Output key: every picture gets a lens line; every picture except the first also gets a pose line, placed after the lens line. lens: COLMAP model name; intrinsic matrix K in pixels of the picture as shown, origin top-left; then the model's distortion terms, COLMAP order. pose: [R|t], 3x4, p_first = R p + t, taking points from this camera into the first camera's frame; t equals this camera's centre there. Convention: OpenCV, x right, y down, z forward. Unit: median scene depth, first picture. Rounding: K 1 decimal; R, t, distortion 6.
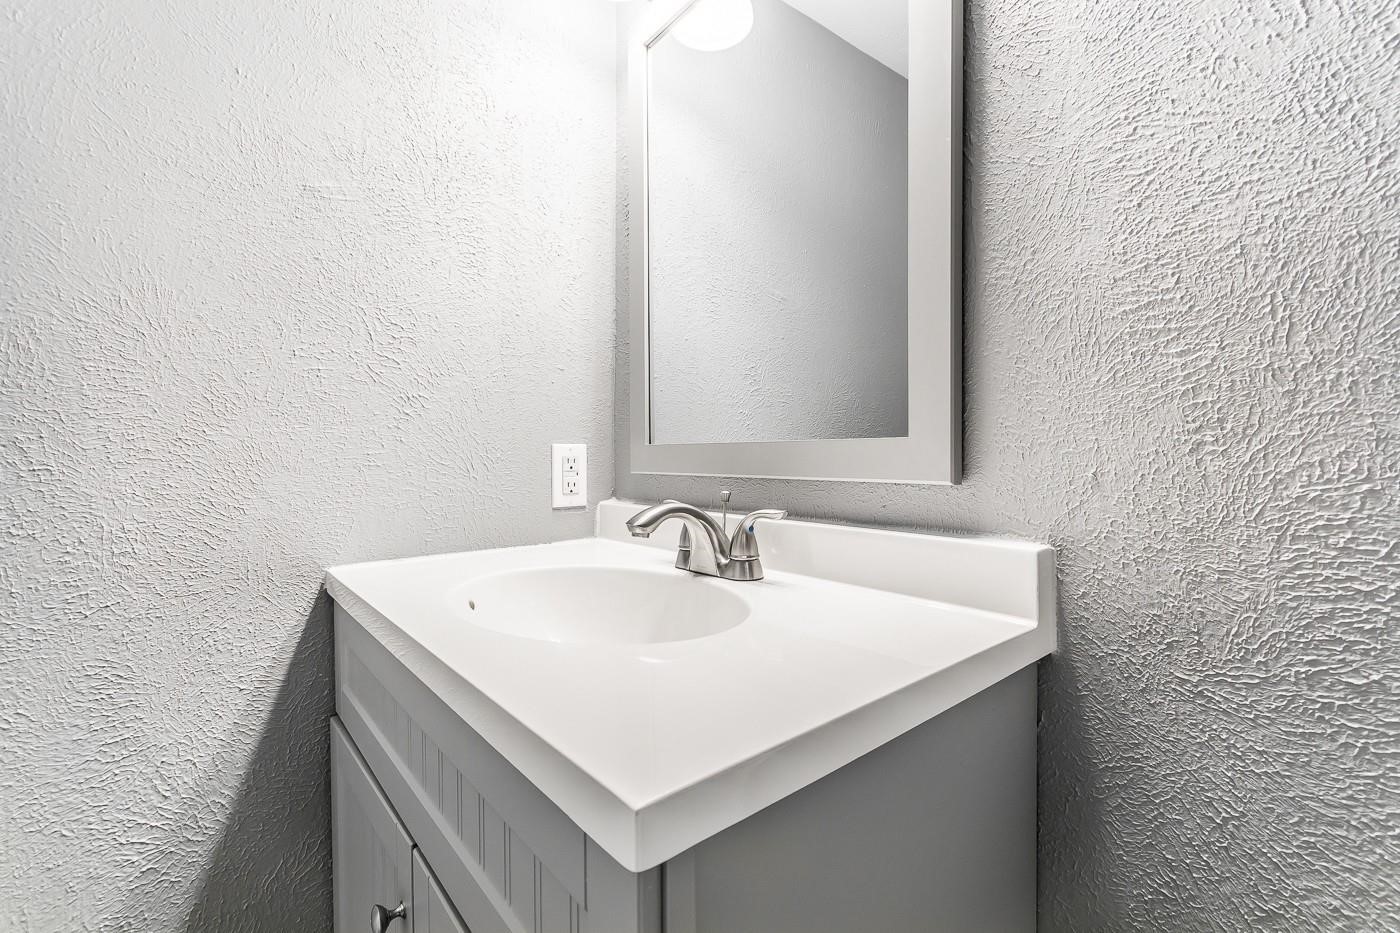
lens RADIAL K [[610.7, 0, 695.5], [0, 610.7, 468.2], [0, 0, 1]] dist [0.003492, 0.001152]
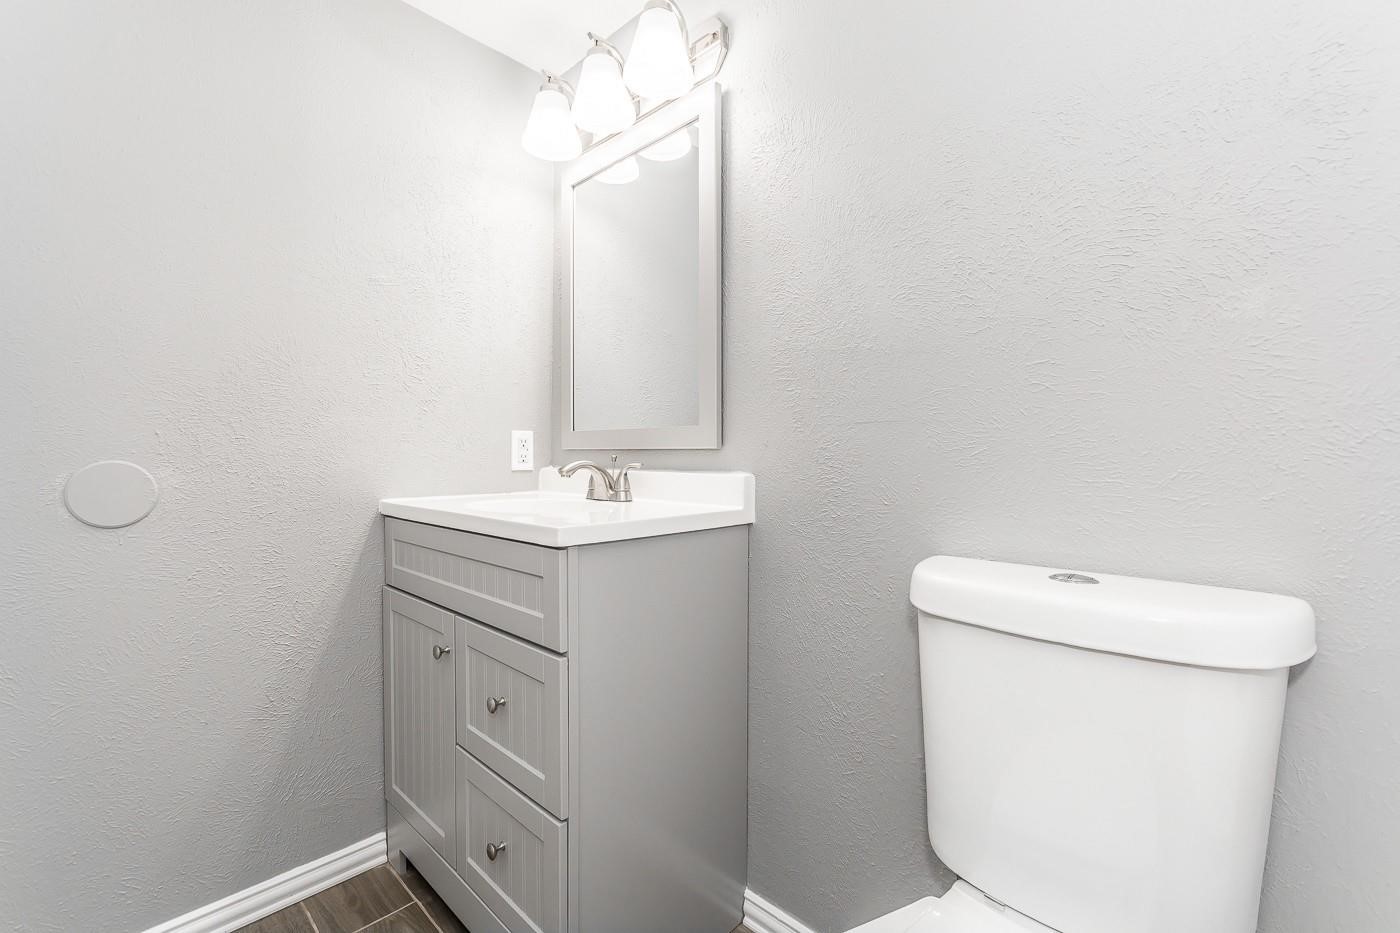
lens RADIAL K [[610.7, 0, 694.3], [0, 610.7, 462.2], [0, 0, 1]] dist [0.003492, 0.001152]
pose [[0.994647, 0.004520, 0.103237, 0.093447], [-0.003630, 0.999955, -0.008802, 0.067400], [-0.103272, 0.008380, 0.994618, -0.780567]]
